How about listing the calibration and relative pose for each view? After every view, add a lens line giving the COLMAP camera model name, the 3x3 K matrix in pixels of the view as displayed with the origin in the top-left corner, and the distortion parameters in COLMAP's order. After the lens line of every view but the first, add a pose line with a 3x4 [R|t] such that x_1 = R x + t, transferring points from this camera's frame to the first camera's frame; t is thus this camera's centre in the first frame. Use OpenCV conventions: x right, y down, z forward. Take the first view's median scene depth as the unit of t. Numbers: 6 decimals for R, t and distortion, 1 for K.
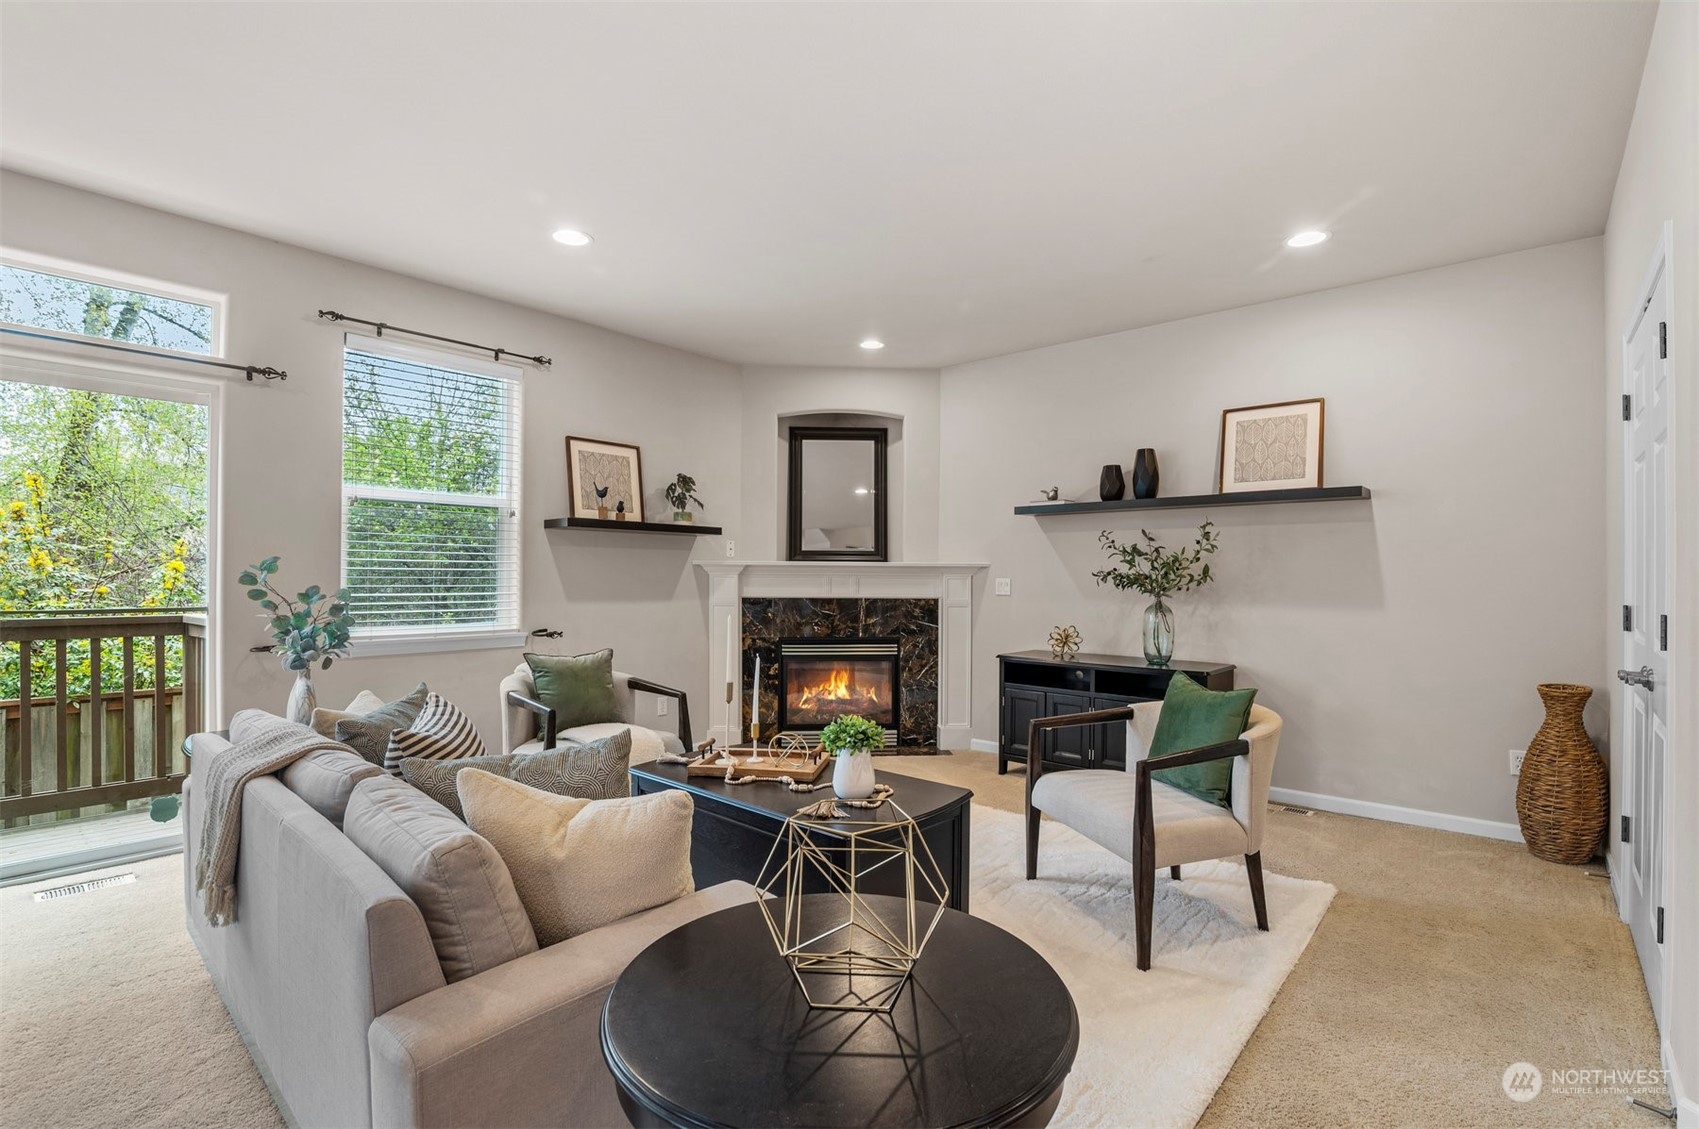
lens RADIAL K [[784.7, 0, 848.7], [0, 784.7, 573.5], [0, 0, 1]] dist [-0.023237, 0.000092]
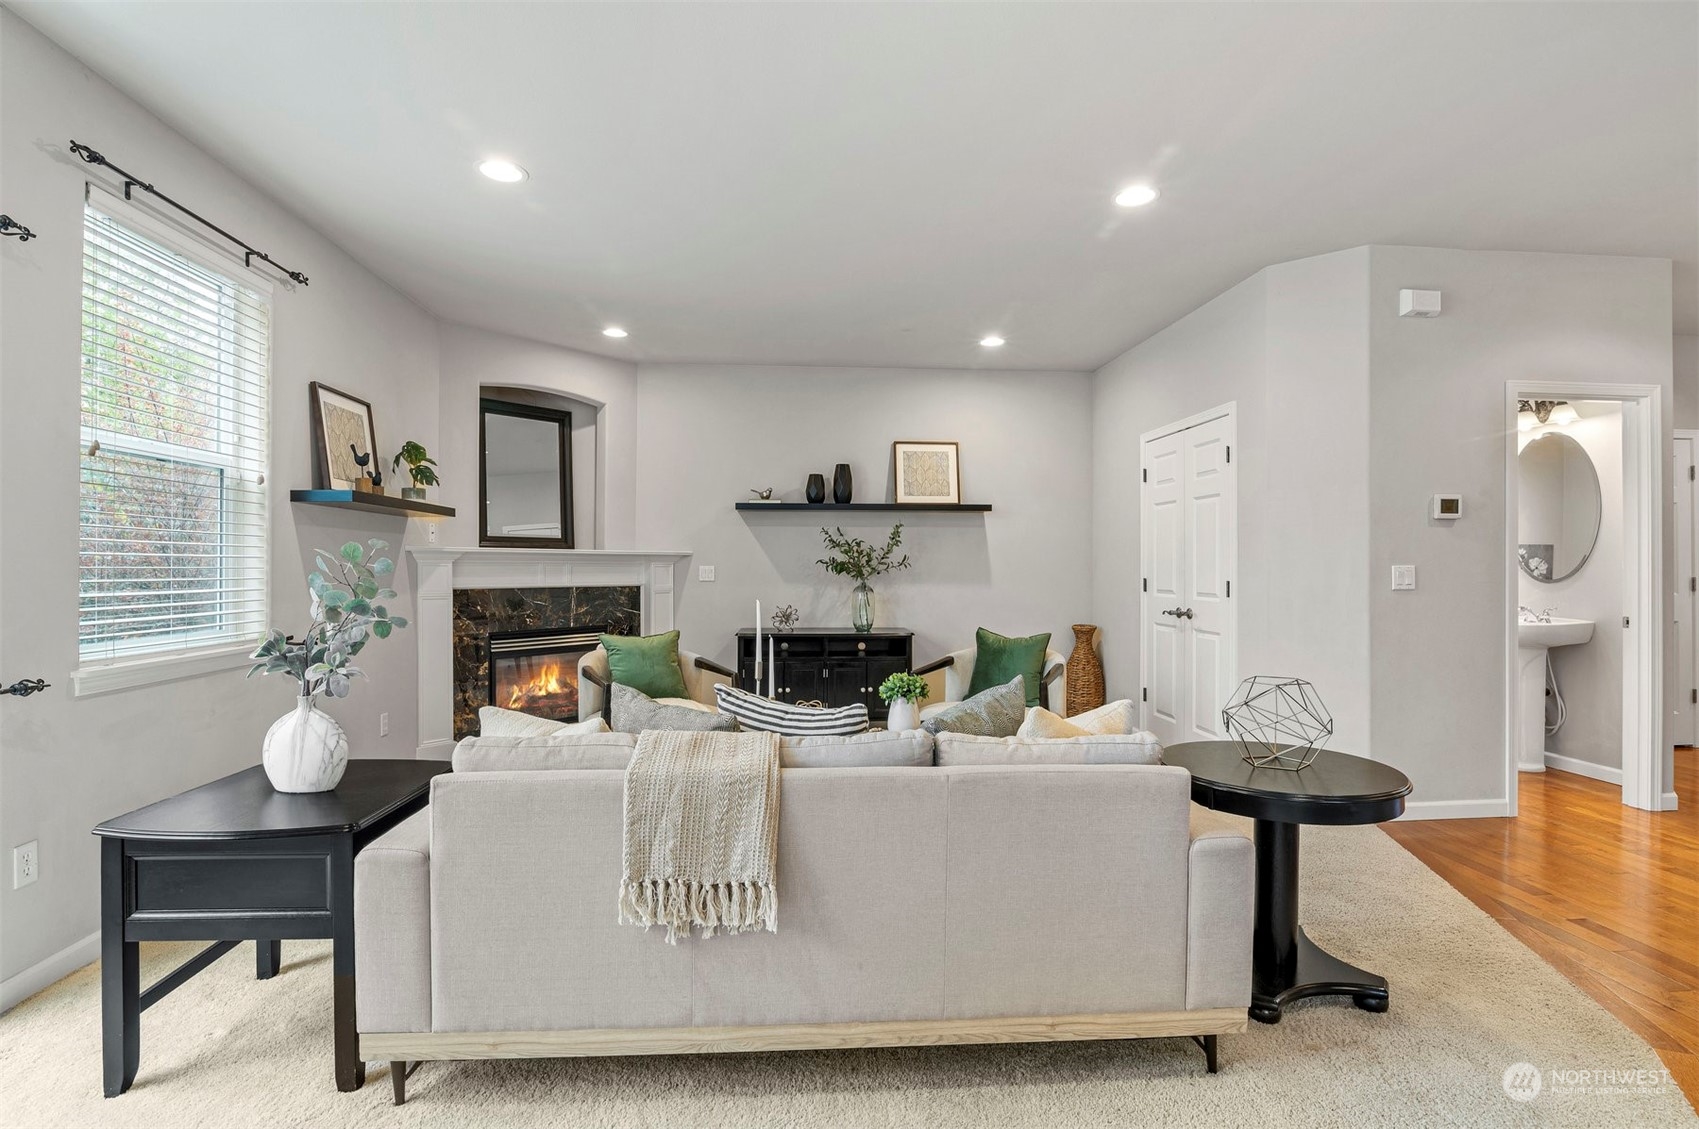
lens RADIAL K [[784.7, 0, 861.5], [0, 784.7, 565.5], [0, 0, 1]] dist [-0.023237, 0.000092]
pose [[0.692844, -0.003980, 0.721076, -0.493445], [-0.001033, 0.999978, 0.006512, -0.001877], [-0.721086, -0.005257, 0.692825, 0.084665]]
